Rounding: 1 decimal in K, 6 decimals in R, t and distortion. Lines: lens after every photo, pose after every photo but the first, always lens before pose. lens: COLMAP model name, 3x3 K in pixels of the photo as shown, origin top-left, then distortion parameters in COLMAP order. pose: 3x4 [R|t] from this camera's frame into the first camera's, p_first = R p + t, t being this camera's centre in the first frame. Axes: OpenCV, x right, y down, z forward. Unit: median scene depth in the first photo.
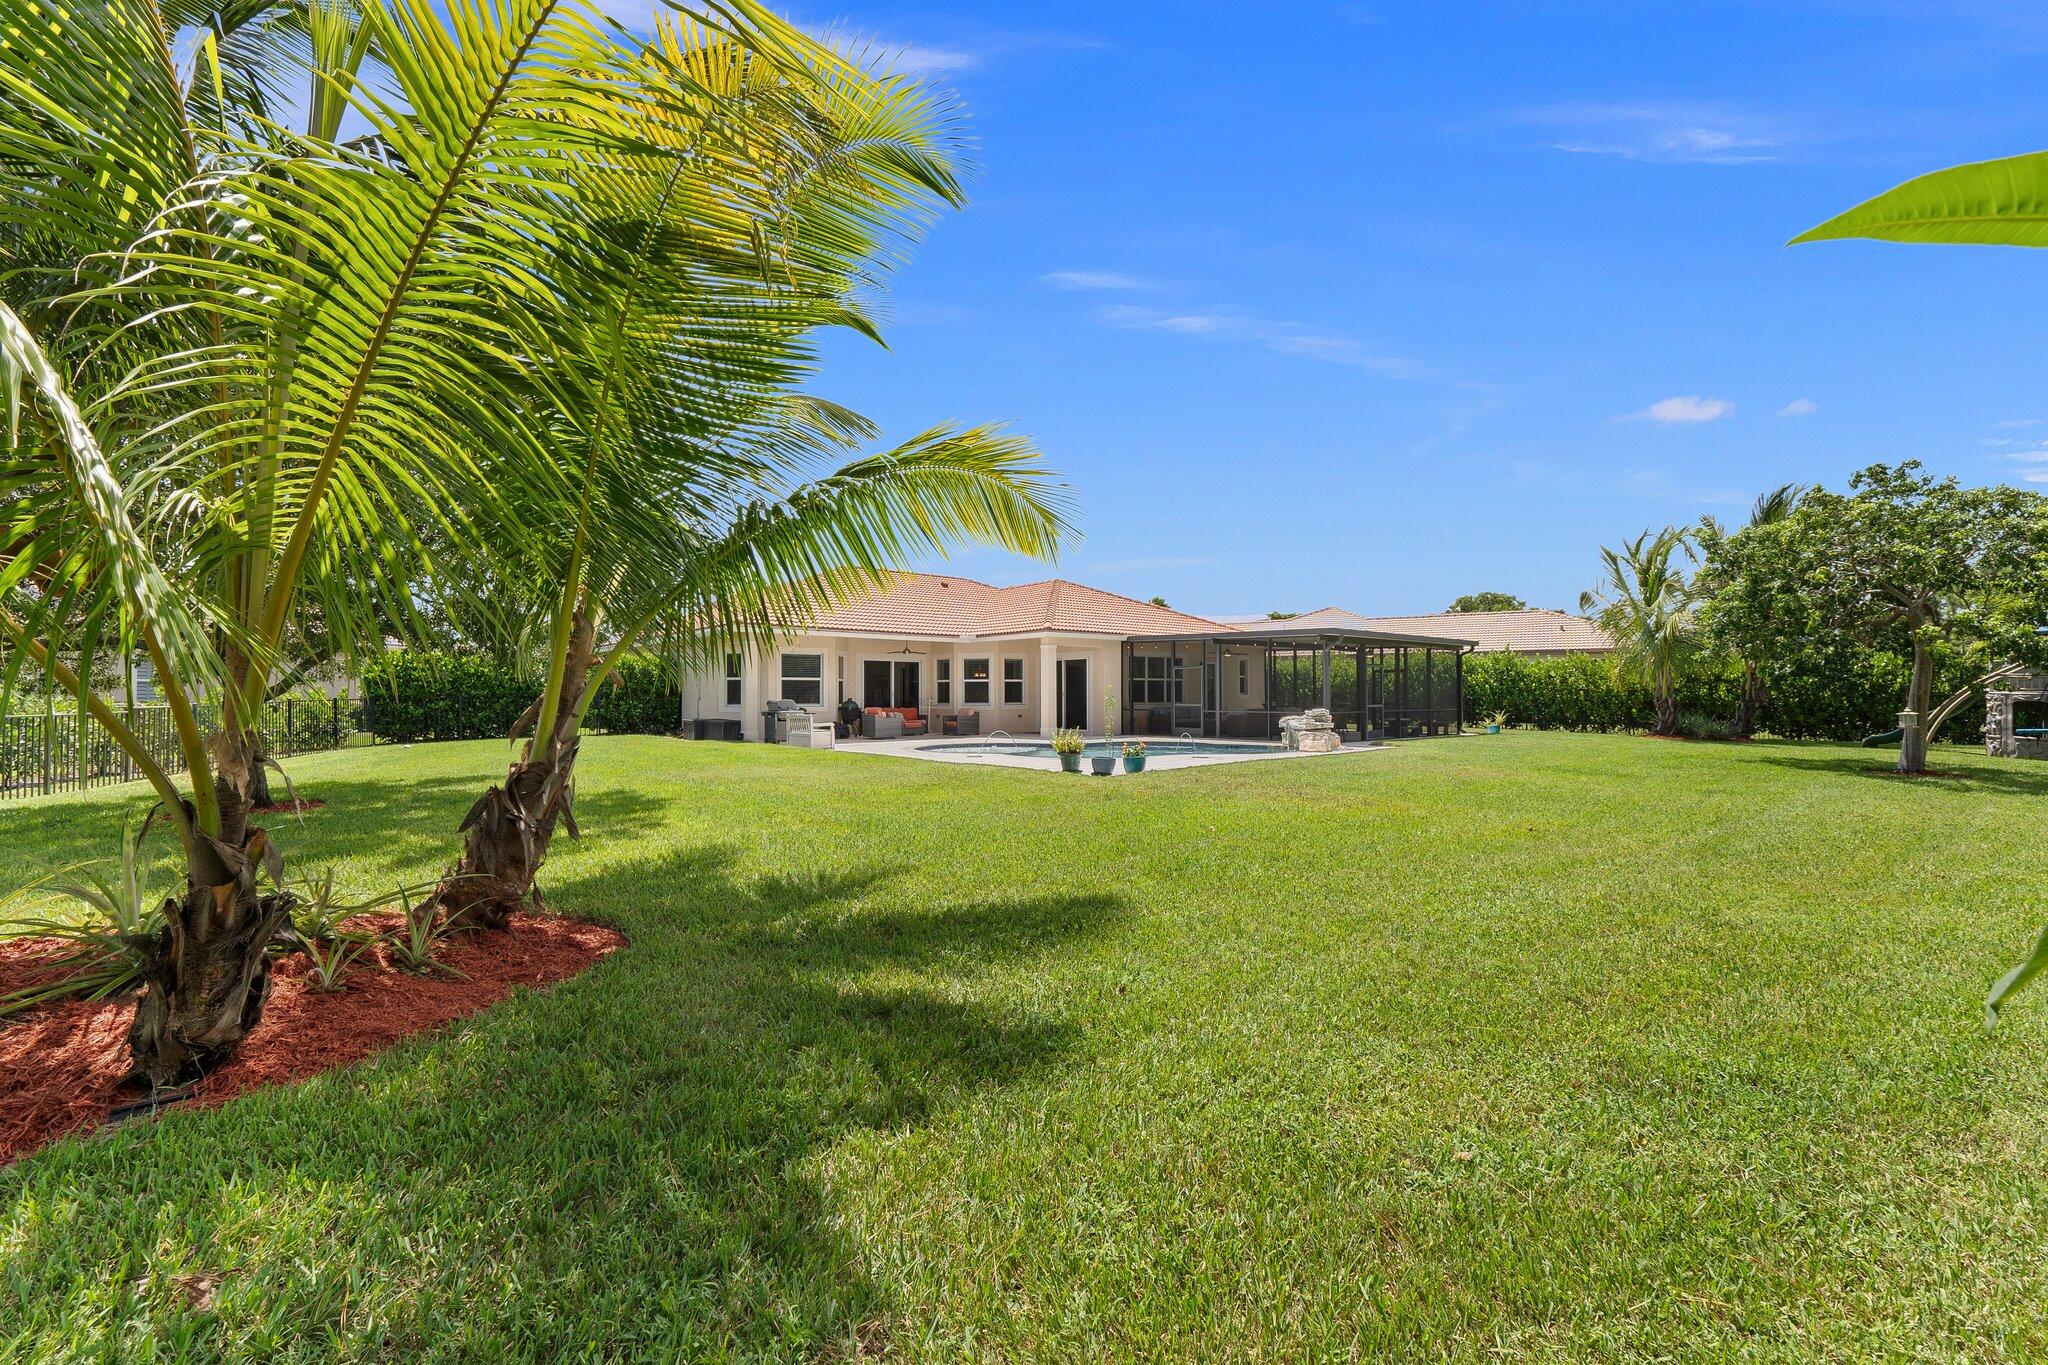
lens RADIAL K [[855.7, 0, 1023.8], [0, 855.7, 689.9], [0, 0, 1]] dist [0.006774, -0.000512]
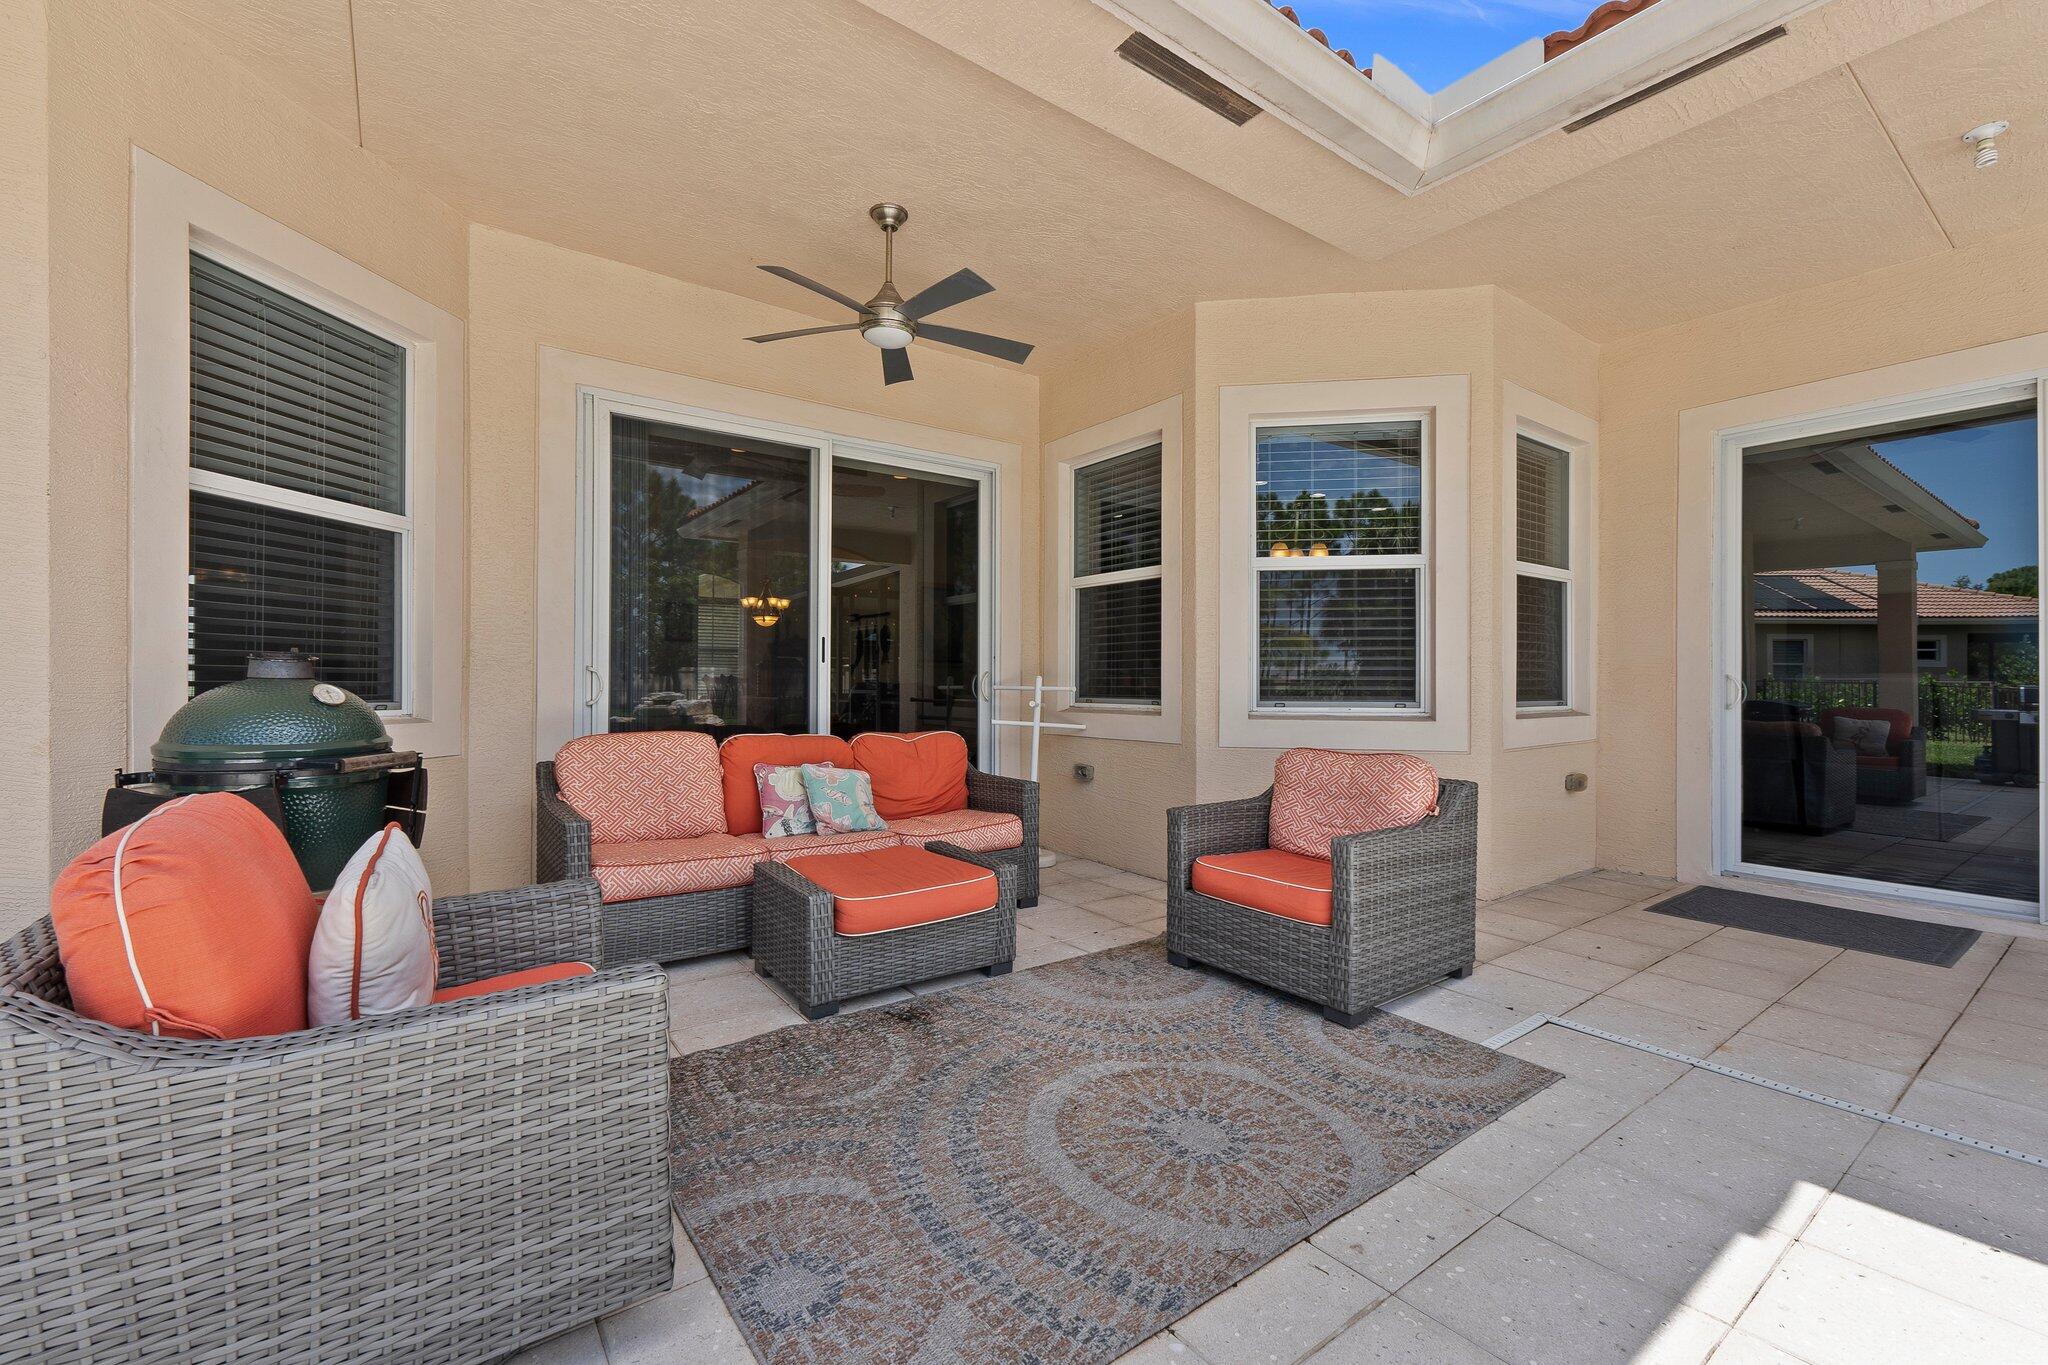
lens RADIAL K [[861.3, 0, 1024.0], [0, 861.3, 682.5], [0, 0, 1]] dist [0.006696, 0.000169]
pose [[0.997357, 0.005122, -0.072477, -0.112396], [-0.004549, 0.999957, 0.008069, 0.011257], [0.072516, -0.007718, 0.997337, 0.923515]]
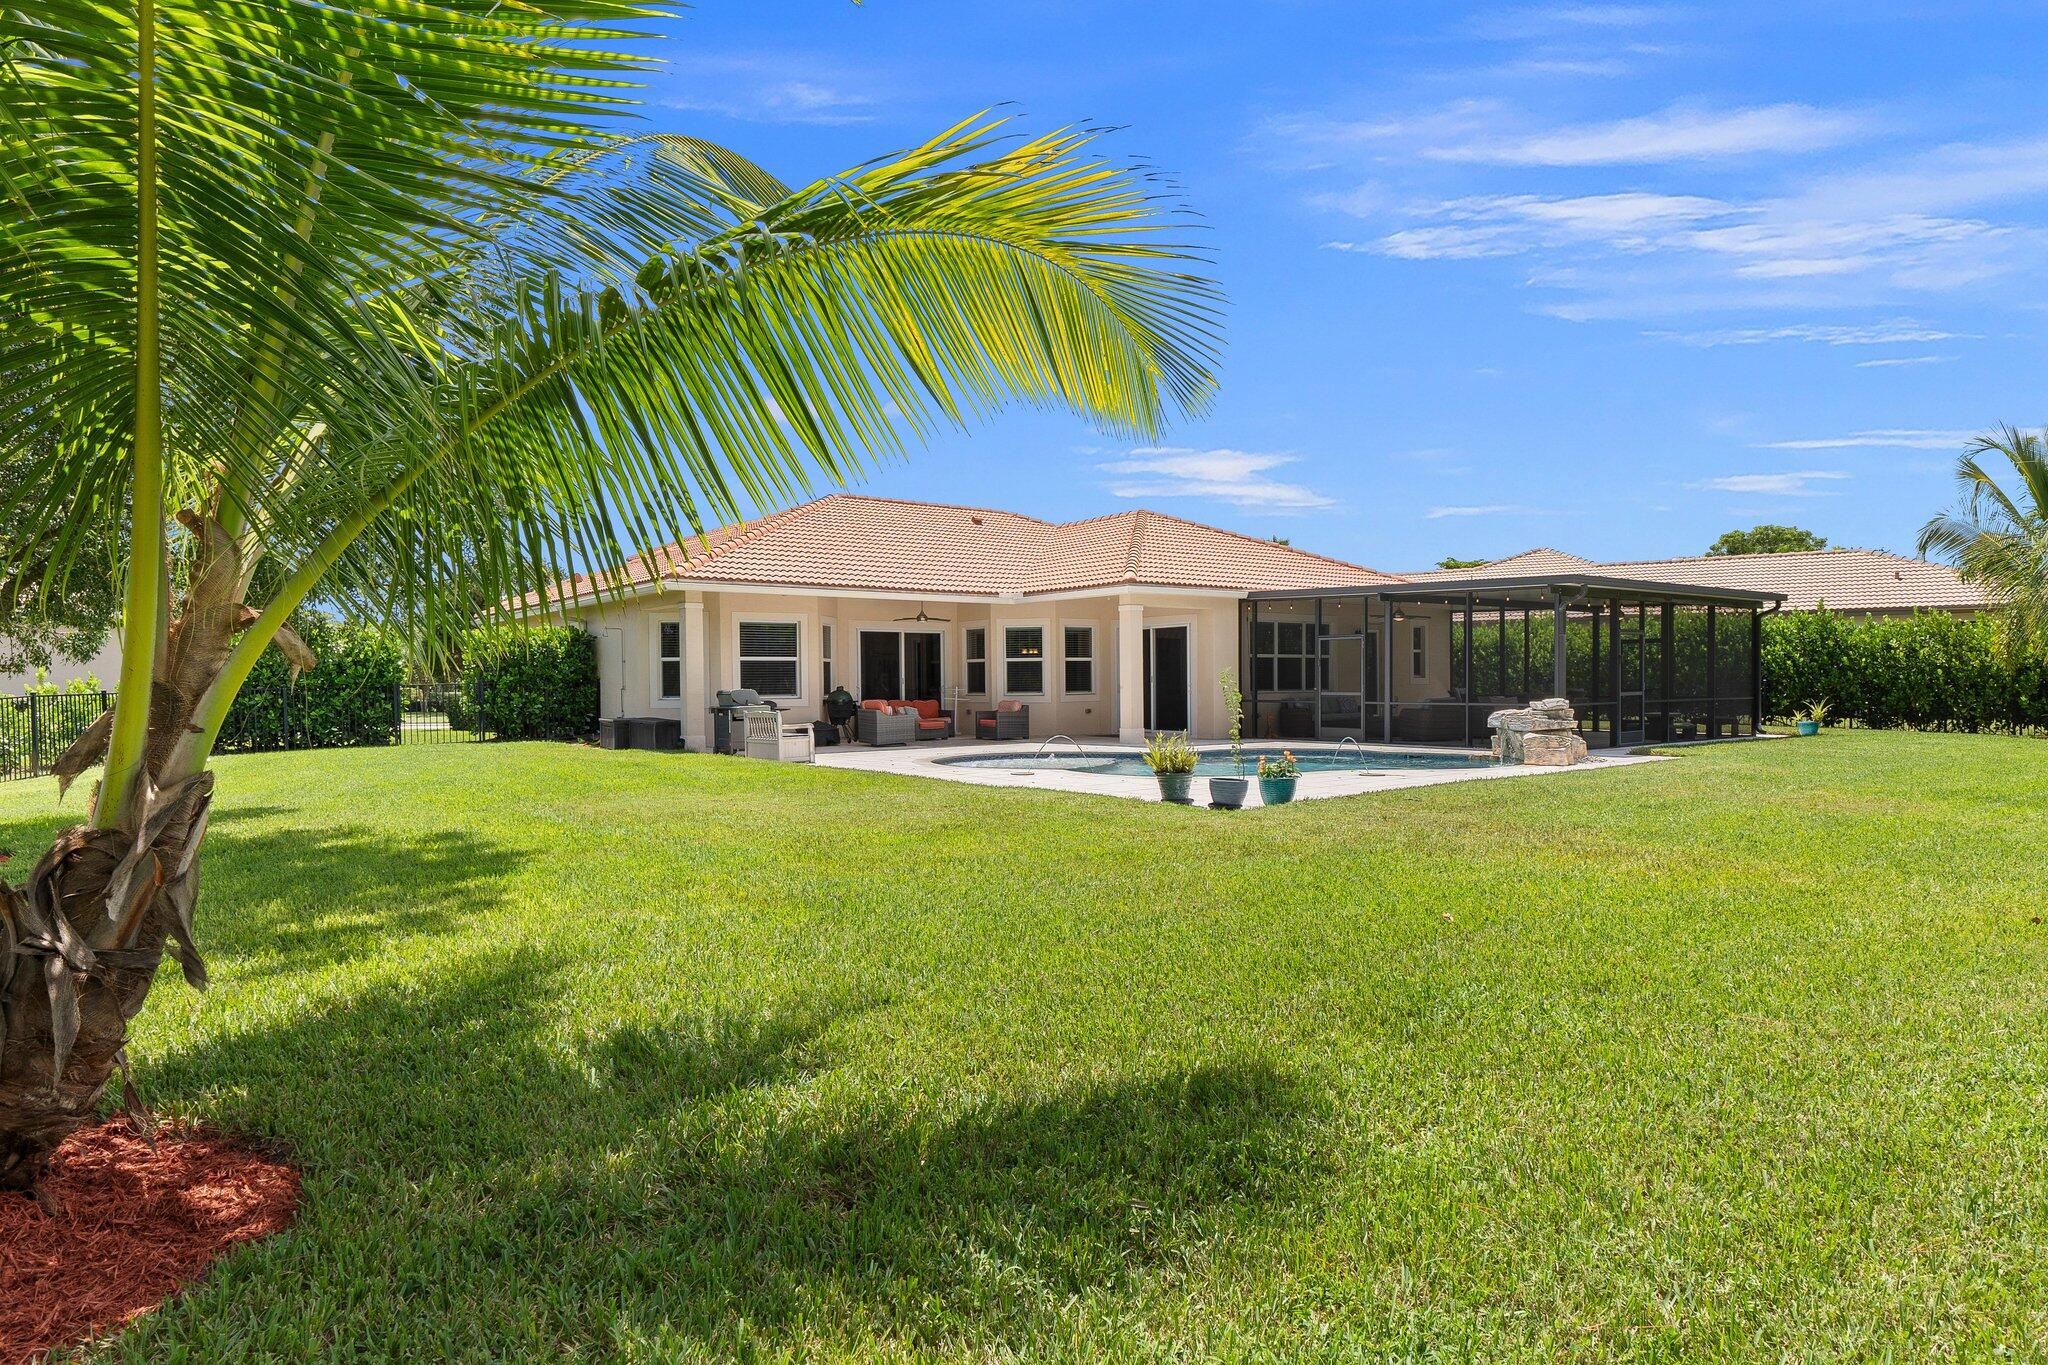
lens RADIAL K [[1179.8, 0, 1031.6], [0, 1179.8, 688.7], [0, 0, 1]] dist [0.001955, 0.000429]
pose [[0.998798, -0.005717, -0.048678, -0.004203], [0.006347, 0.999898, 0.012808, 0.000295], [0.048600, -0.013102, 0.998732, 0.066766]]
